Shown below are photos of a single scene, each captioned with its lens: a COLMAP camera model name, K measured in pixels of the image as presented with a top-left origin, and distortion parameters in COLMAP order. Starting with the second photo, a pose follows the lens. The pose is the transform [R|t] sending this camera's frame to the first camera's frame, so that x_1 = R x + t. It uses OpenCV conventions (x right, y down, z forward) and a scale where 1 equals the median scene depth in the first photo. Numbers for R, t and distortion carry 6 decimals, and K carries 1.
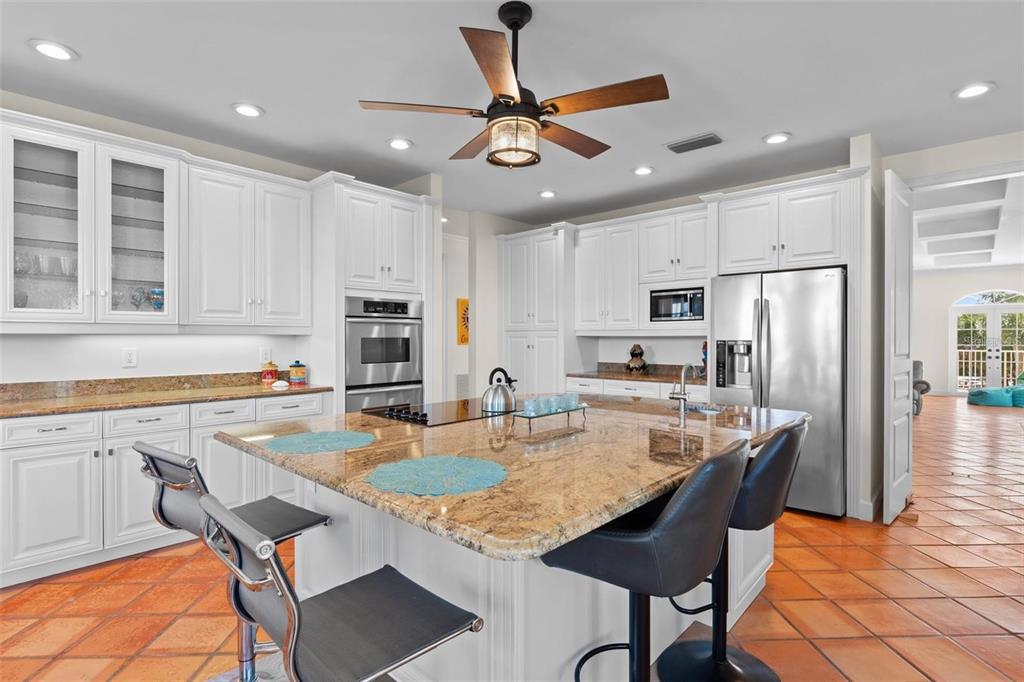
lens RADIAL K [[489.0, 0, 506.4], [0, 489.0, 337.7], [0, 0, 1]] dist [-0.013596, -0.000092]
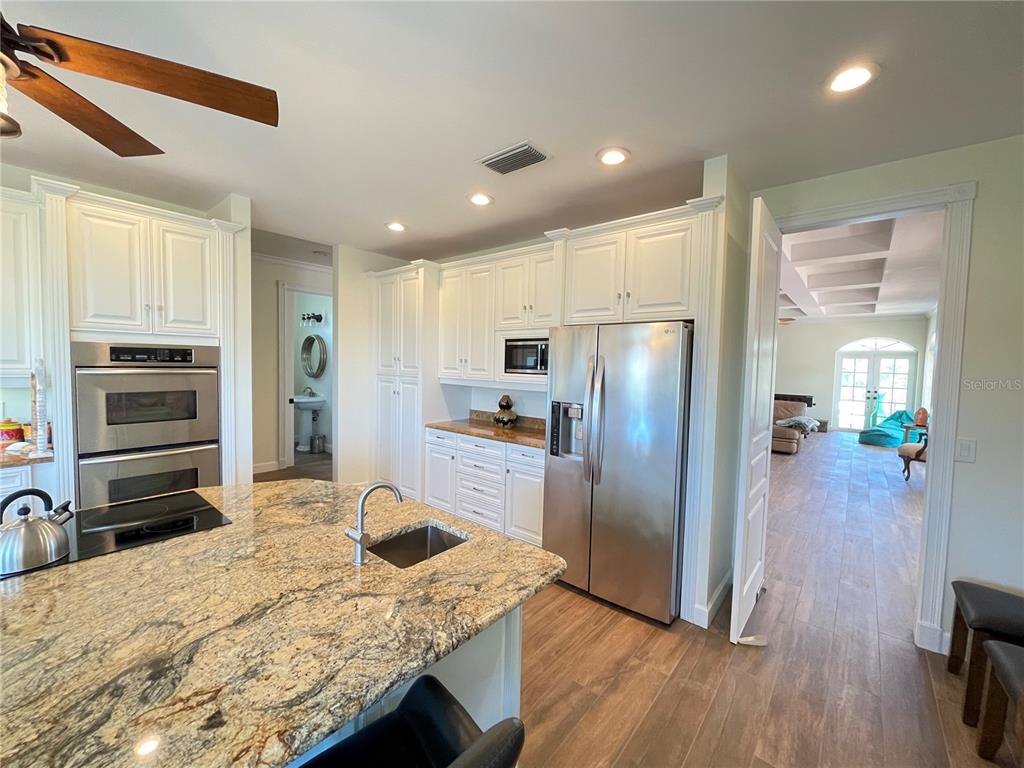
lens RADIAL K [[410.1, 0, 512.0], [0, 410.1, 384.0], [0, 0, 1]] dist [0.000021, 0.000031]
pose [[0.998733, 0.021142, 0.045670, 0.318648], [-0.023470, 0.998420, 0.051050, -0.060912], [-0.044519, -0.052057, 0.997651, 0.276844]]
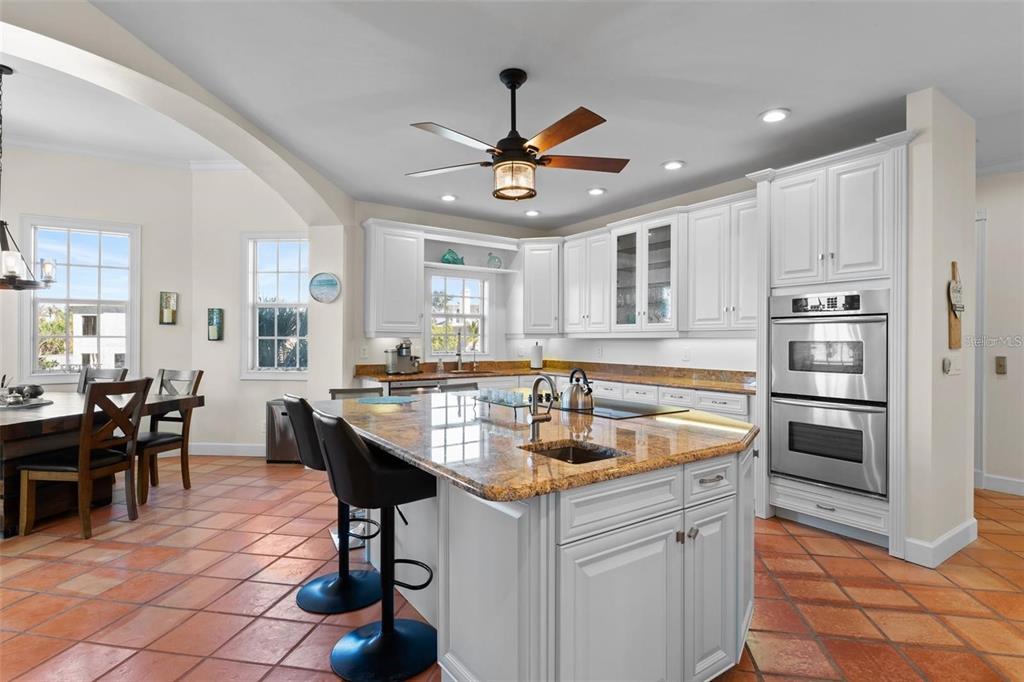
lens RADIAL K [[512.6, 0, 512.0], [0, 512.6, 341.0], [0, 0, 1]] dist [0.000093, 0.001019]
pose [[-0.214319, 0.002907, -0.976759, 0.681906], [-0.003071, 0.999989, 0.003650, -0.001937], [0.976759, 0.003782, -0.214308, 0.661594]]
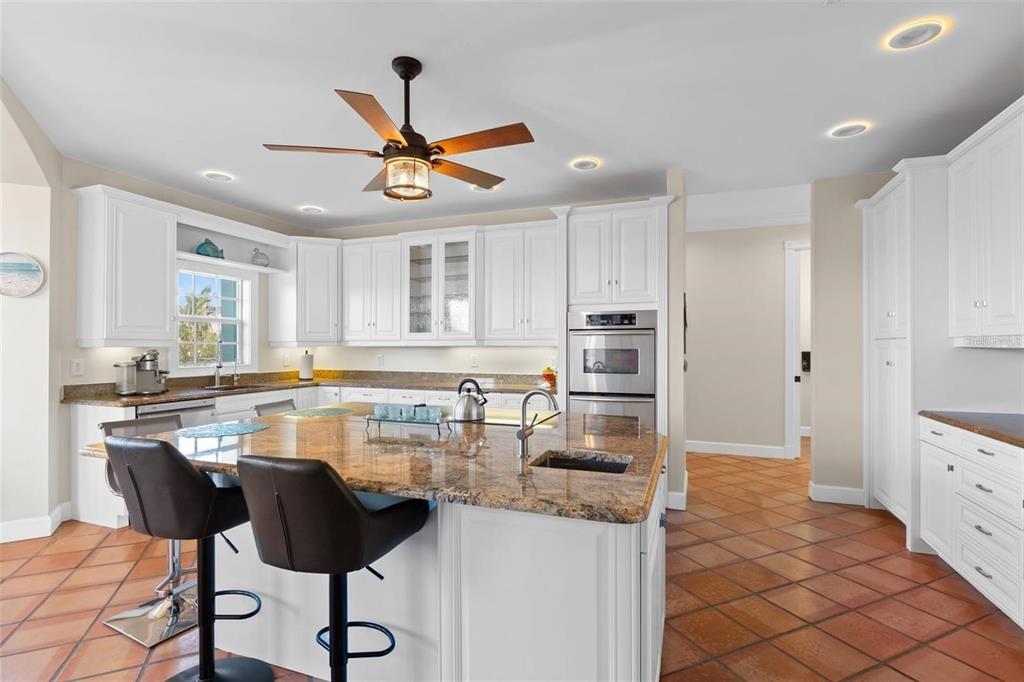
lens RADIAL K [[489.3, 0, 512.0], [0, 489.3, 341.0], [0, 0, 1]] dist [-0.002831, -0.000151]
pose [[0.379841, -0.007640, -0.925020, 0.617653], [0.000614, 0.999968, -0.008007, -0.008356], [0.925052, 0.002473, 0.379833, 0.405444]]
